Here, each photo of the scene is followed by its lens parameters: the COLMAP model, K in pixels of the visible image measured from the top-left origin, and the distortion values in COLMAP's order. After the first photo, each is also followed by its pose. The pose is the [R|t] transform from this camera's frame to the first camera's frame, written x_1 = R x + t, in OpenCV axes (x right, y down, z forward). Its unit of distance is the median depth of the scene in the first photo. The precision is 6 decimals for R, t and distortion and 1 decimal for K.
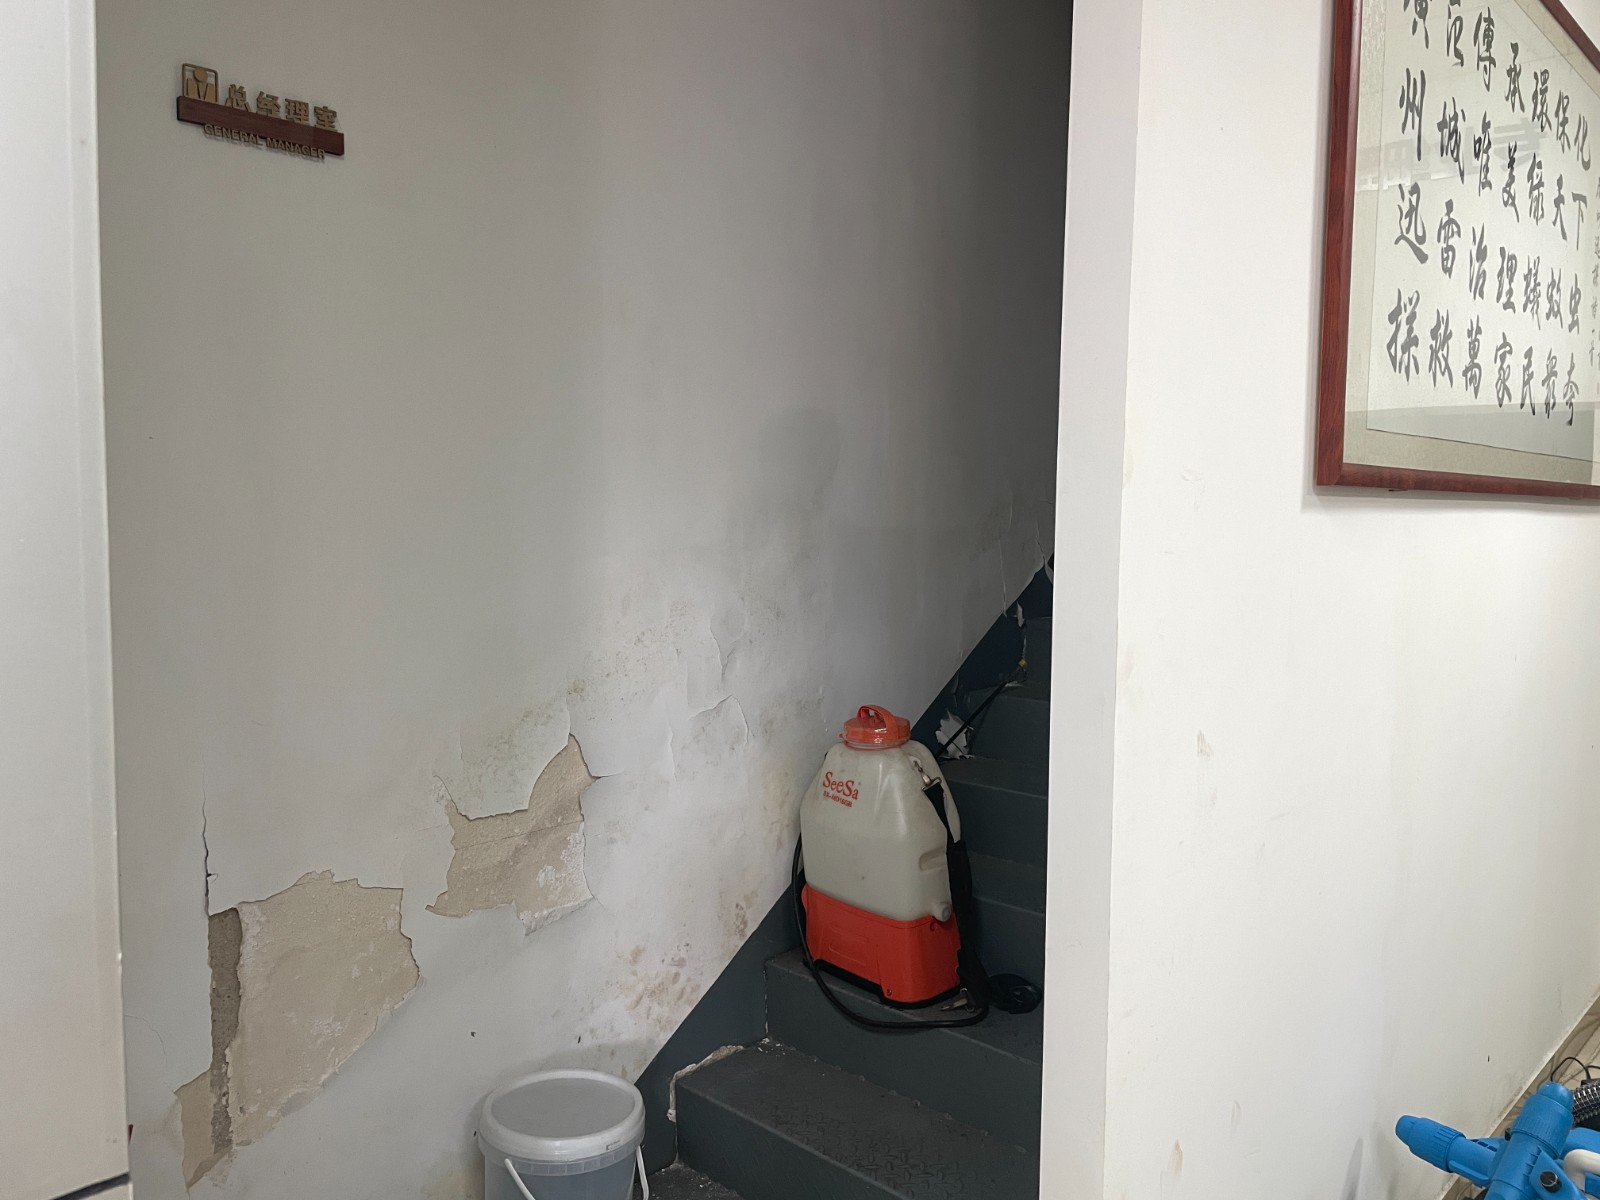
lens RADIAL K [[1210.8, 0, 806.4], [0, 1210.8, 589.4], [0, 0, 1]] dist [0.110197, -0.135735]
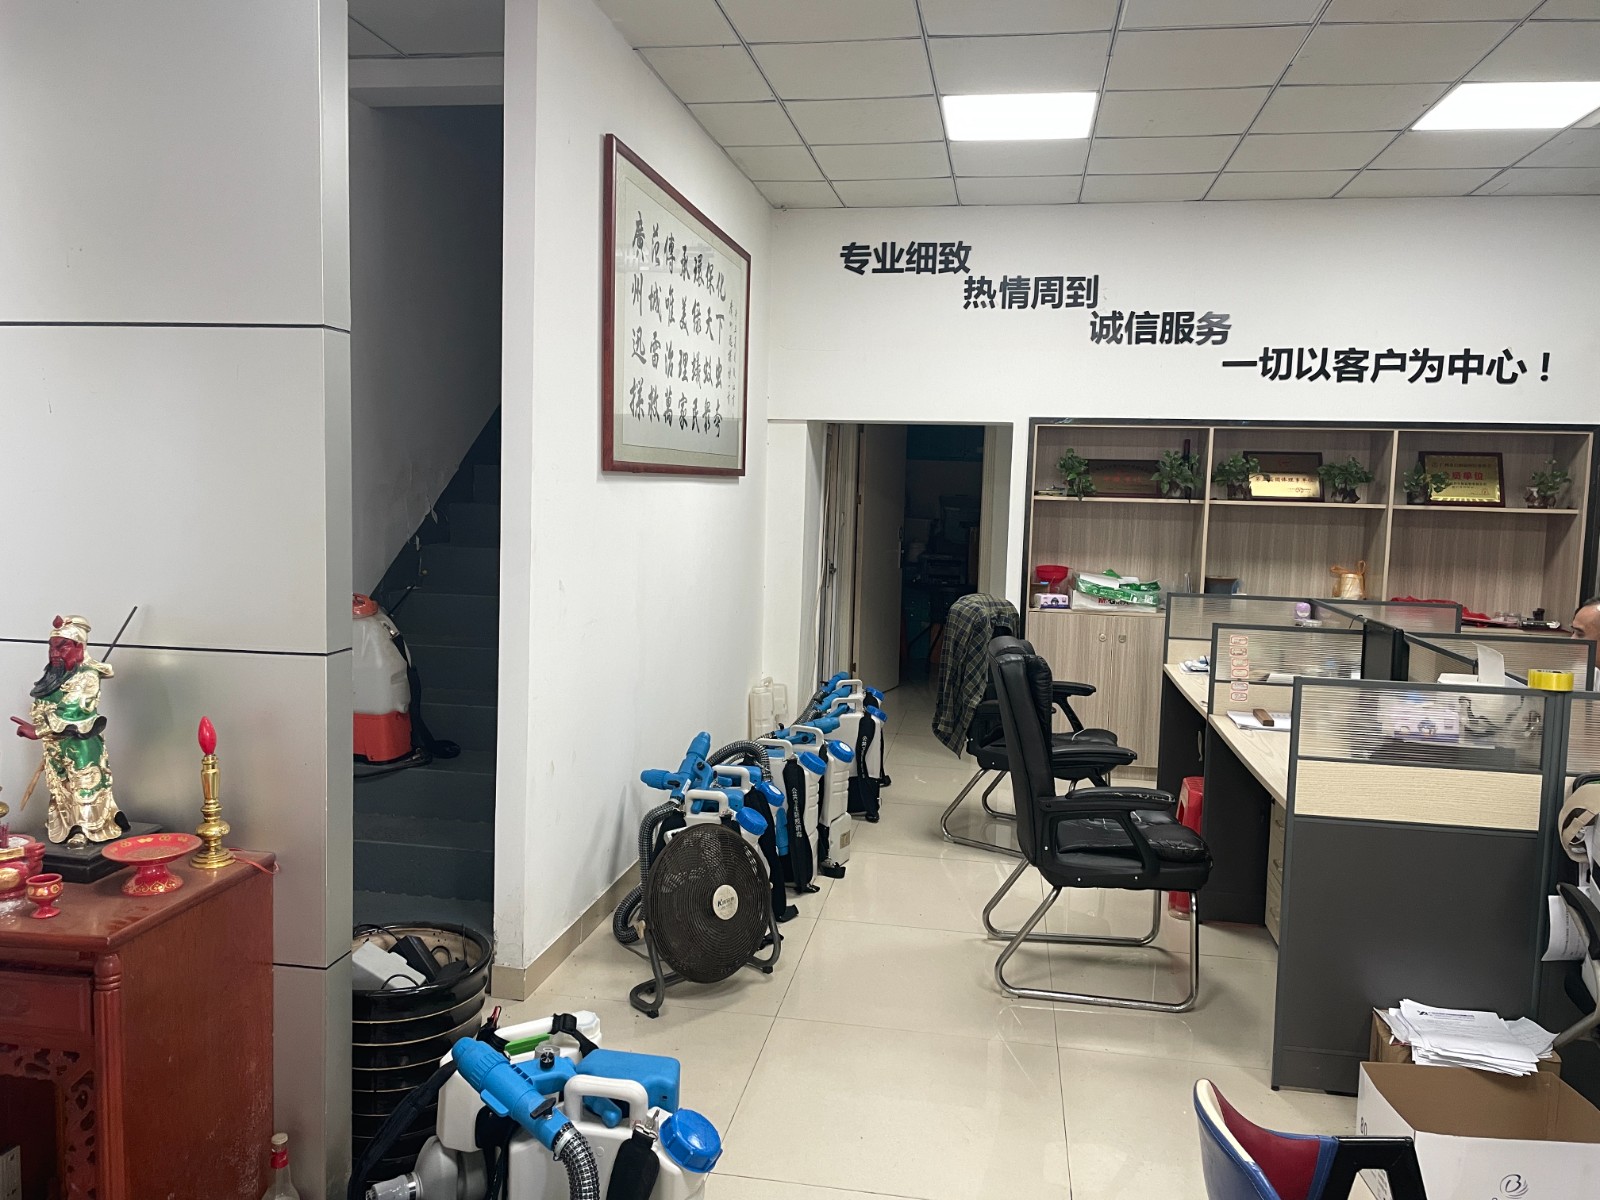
lens RADIAL K [[1210.8, 0, 806.4], [0, 1210.8, 589.4], [0, 0, 1]] dist [0.110197, -0.135735]
pose [[0.835105, -0.033567, 0.549066, -0.360094], [0.013420, 0.999083, 0.040668, 0.032588], [-0.549927, -0.026594, 0.834789, -0.762240]]
